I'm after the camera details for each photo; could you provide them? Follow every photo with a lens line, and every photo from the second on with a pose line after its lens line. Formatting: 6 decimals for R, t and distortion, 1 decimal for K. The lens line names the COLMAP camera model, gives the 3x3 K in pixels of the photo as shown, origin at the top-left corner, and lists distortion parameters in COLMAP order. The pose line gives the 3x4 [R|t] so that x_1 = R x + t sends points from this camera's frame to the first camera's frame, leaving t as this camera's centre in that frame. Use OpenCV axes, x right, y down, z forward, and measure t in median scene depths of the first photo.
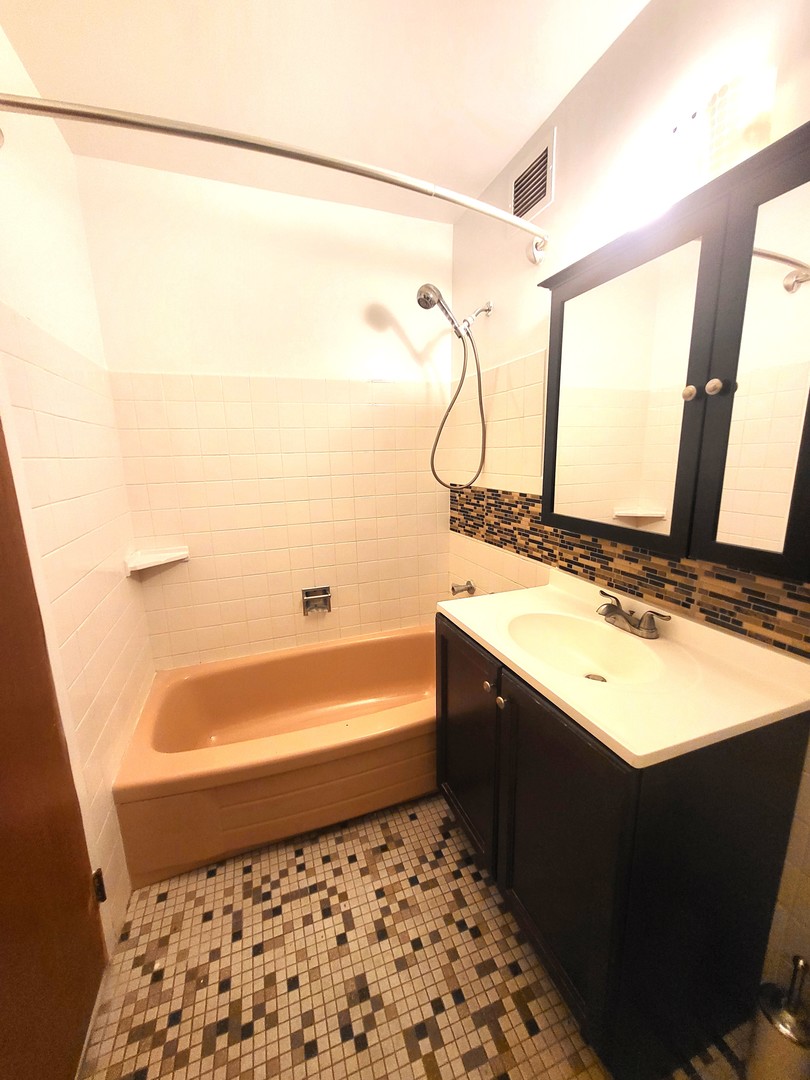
lens RADIAL K [[426.7, 0, 405.0], [0, 426.7, 540.0], [0, 0, 1]] dist [0.001216, -0.000111]
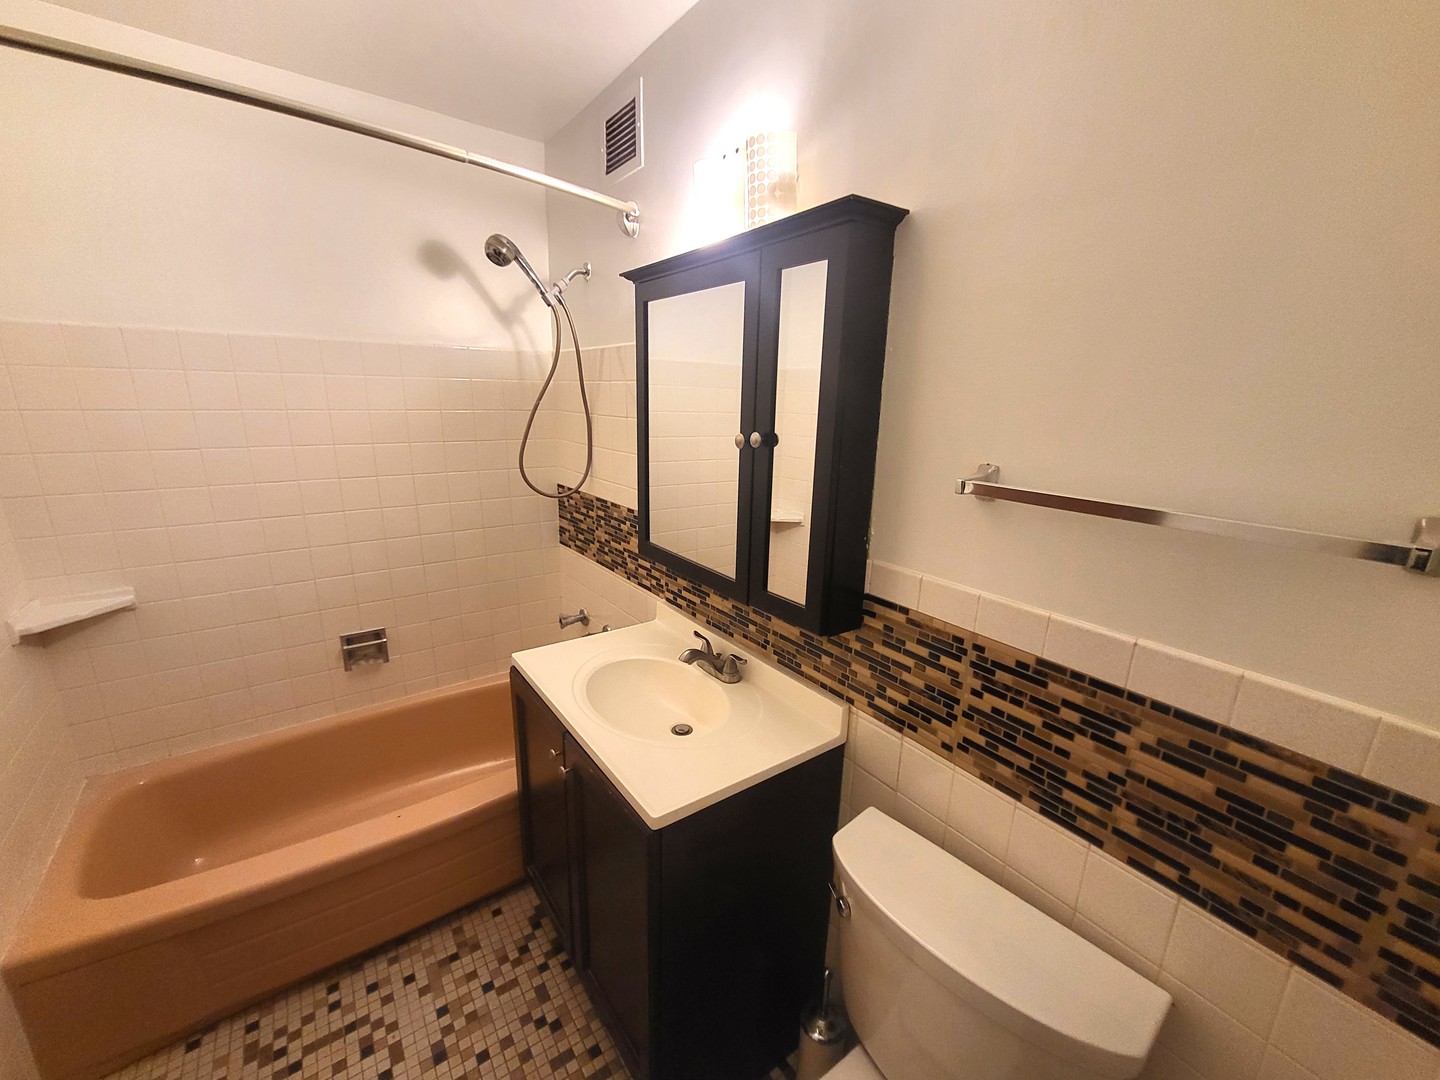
lens RADIAL K [[588.1, 0, 728.2], [0, 588.1, 553.3], [0, 0, 1]] dist [0.000923, 0.002350]
pose [[0.958279, -0.029778, 0.284280, 0.158736], [0.014018, 0.998258, 0.057314, -0.104633], [-0.285491, -0.050938, 0.957027, -0.186242]]
